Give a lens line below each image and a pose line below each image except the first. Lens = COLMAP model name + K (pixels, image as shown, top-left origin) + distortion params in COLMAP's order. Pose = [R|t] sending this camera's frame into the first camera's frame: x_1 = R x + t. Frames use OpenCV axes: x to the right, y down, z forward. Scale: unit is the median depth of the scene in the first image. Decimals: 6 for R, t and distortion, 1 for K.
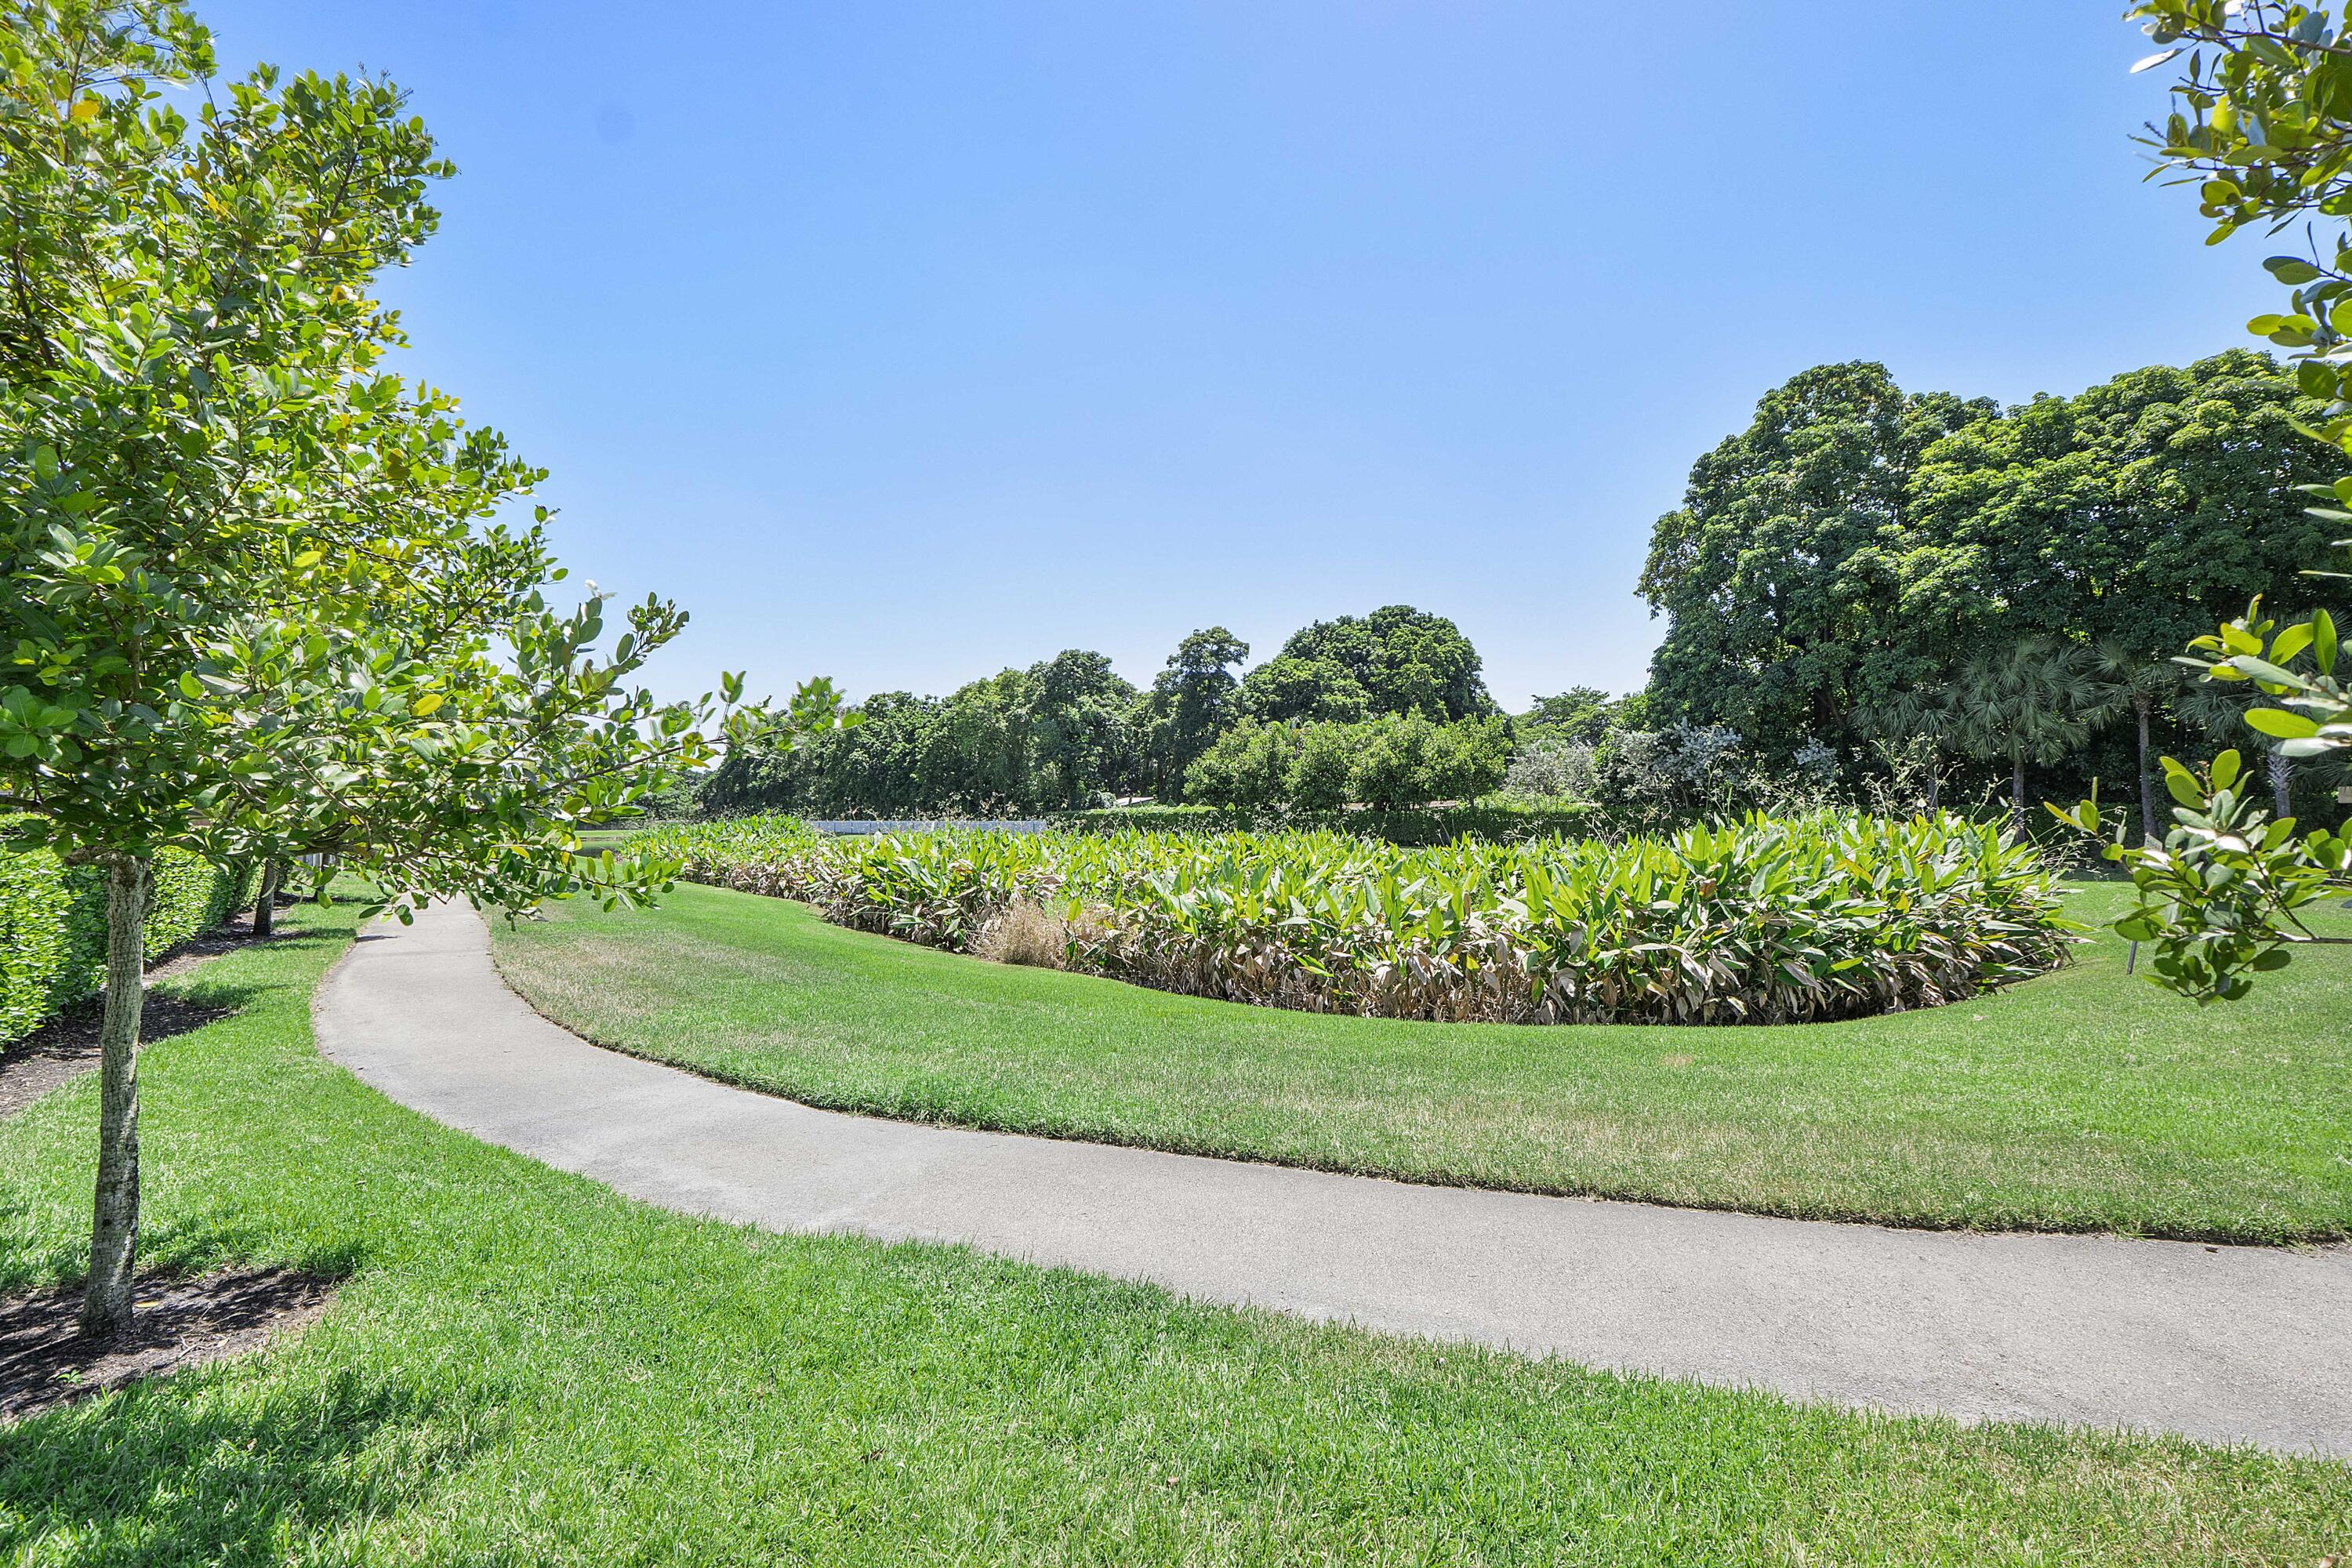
lens RADIAL K [[1015.1, 0, 1175.6], [0, 1015.1, 786.2], [0, 0, 1]] dist [-0.004744, -0.000251]
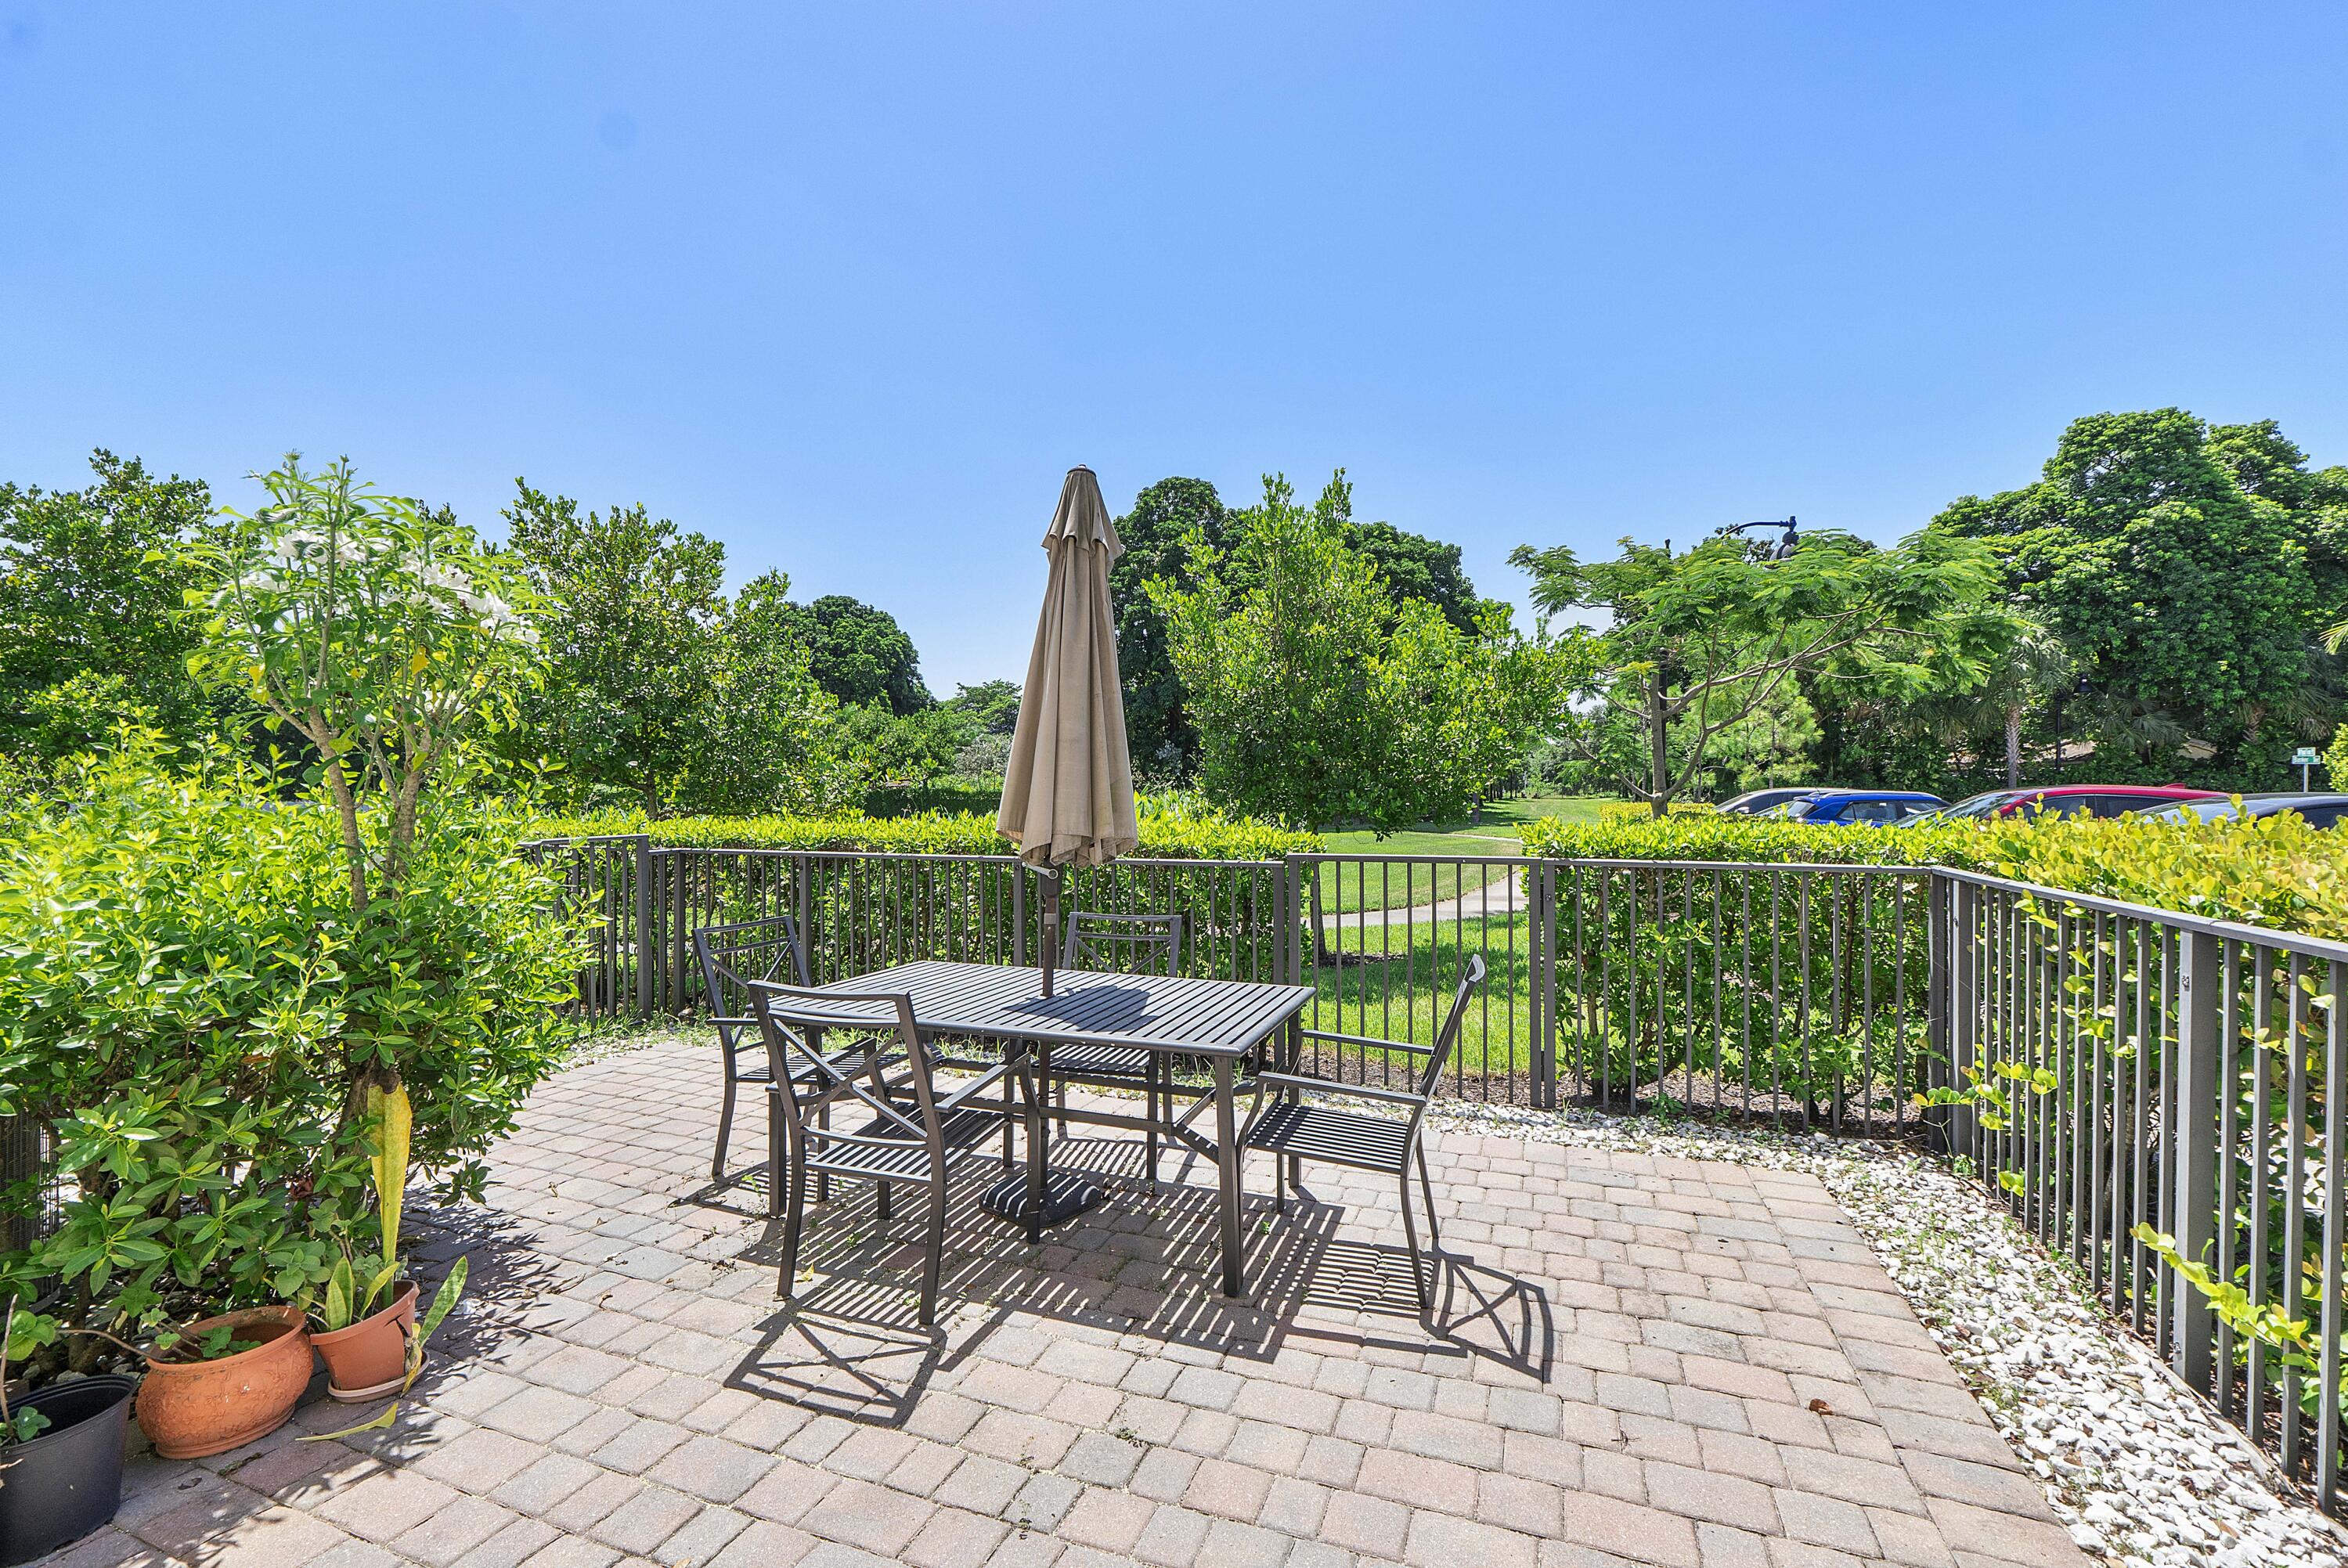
lens RADIAL K [[1026.8, 0, 1178.5], [0, 1026.8, 789.9], [0, 0, 1]] dist [-0.000137, -0.000001]
pose [[0.843268, -0.001060, 0.537492, -0.066670], [-0.013965, 0.999617, 0.023880, -0.005997], [-0.537311, -0.027643, 0.842931, -0.112347]]
